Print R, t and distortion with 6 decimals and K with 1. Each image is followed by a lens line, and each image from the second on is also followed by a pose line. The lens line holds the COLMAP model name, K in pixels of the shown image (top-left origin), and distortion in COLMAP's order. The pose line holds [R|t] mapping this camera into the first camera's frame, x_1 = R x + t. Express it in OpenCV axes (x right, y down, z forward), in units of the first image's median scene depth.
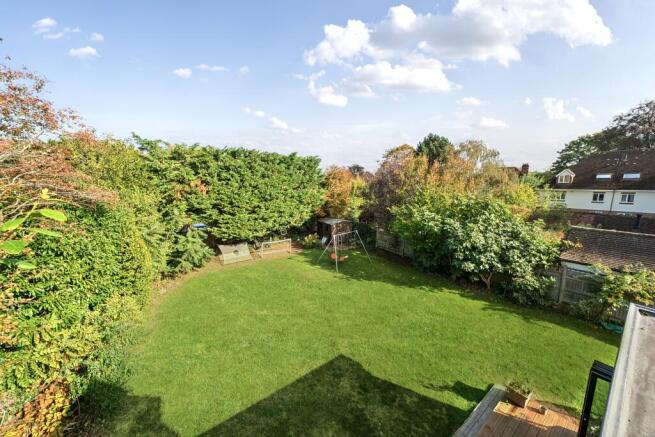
lens RADIAL K [[218.7, 0, 325.3], [0, 218.7, 218.6], [0, 0, 1]] dist [-0.001038, -0.000277]
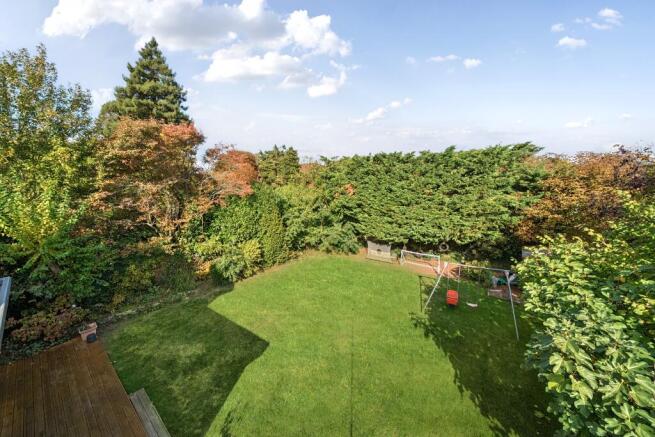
lens RADIAL K [[225.1, 0, 327.5], [0, 225.1, 218.5], [0, 0, 1]] dist [-0.001707, -0.000220]
pose [[0.343748, 0.127018, -0.930432, 0.537559], [-0.150552, 0.985448, 0.078907, -0.054927], [0.926915, 0.112954, 0.357869, 0.384127]]
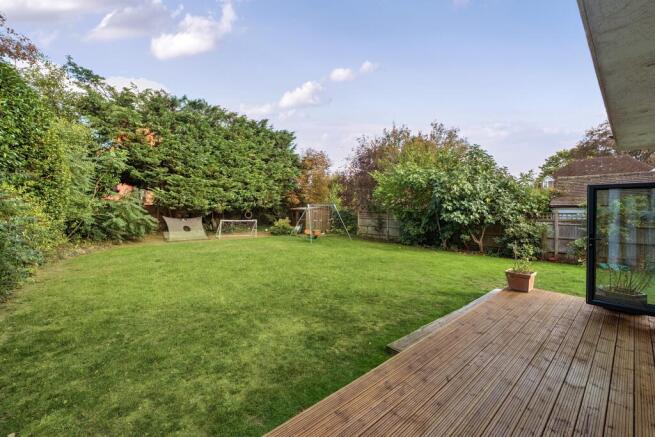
lens RADIAL K [[252.4, 0, 325.3], [0, 252.4, 211.0], [0, 0, 1]] dist [-0.000124, 0.000356]
pose [[0.995106, 0.022033, 0.096322, 0.011669], [-0.007952, 0.989518, -0.144192, 0.236671], [-0.098490, 0.142721, 0.984851, 0.025106]]
